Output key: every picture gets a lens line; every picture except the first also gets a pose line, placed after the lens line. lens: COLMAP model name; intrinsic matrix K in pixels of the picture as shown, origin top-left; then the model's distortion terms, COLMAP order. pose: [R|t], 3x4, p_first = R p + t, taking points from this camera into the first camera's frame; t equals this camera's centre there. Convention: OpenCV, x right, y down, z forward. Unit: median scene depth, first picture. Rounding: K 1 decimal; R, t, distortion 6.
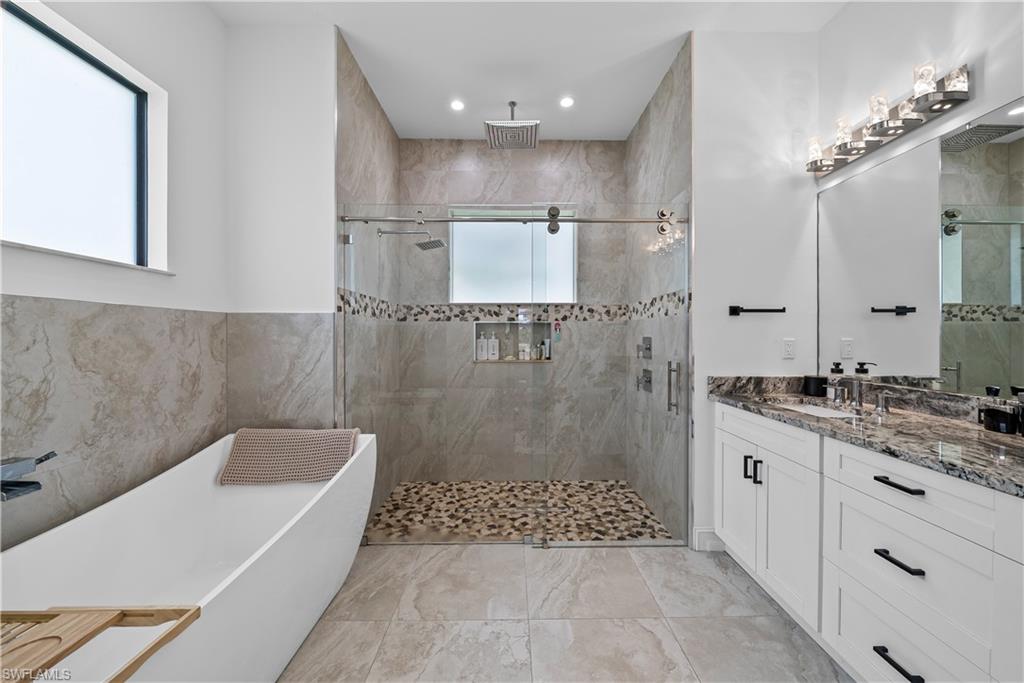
lens RADIAL K [[354.8, 0, 514.8], [0, 354.8, 337.0], [0, 0, 1]] dist [-0.005196, -0.000060]
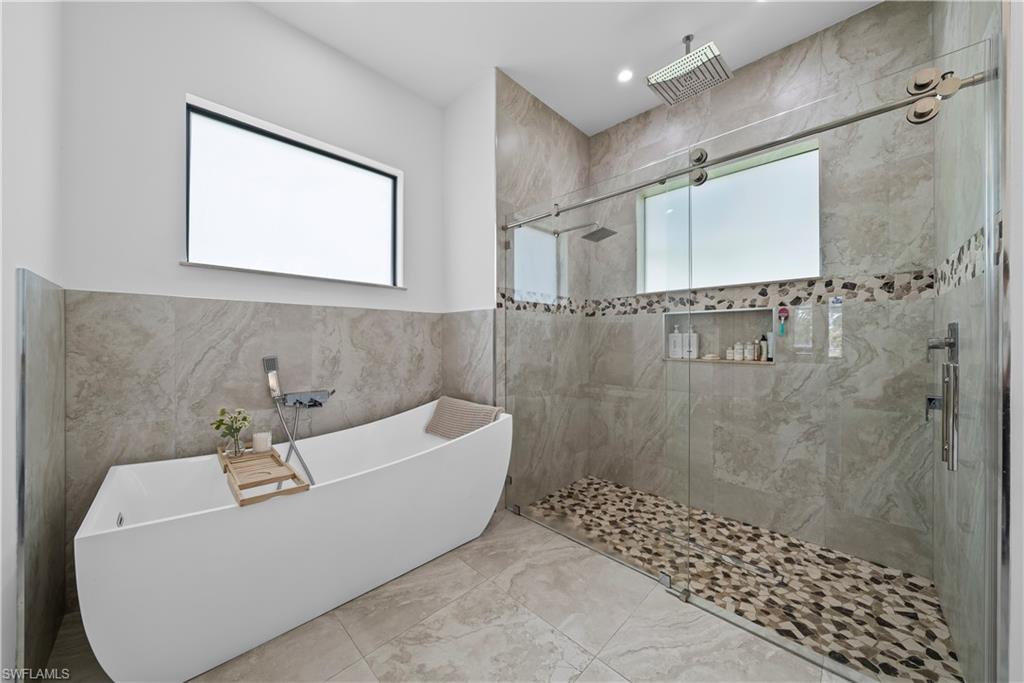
lens RADIAL K [[354.8, 0, 516.0], [0, 354.8, 339.5], [0, 0, 1]] dist [-0.005196, -0.000060]
pose [[0.702345, 0.000413, -0.711836, 0.298833], [-0.002878, 0.999993, -0.002259, 0.029205], [0.711831, 0.003635, 0.702342, 0.164306]]
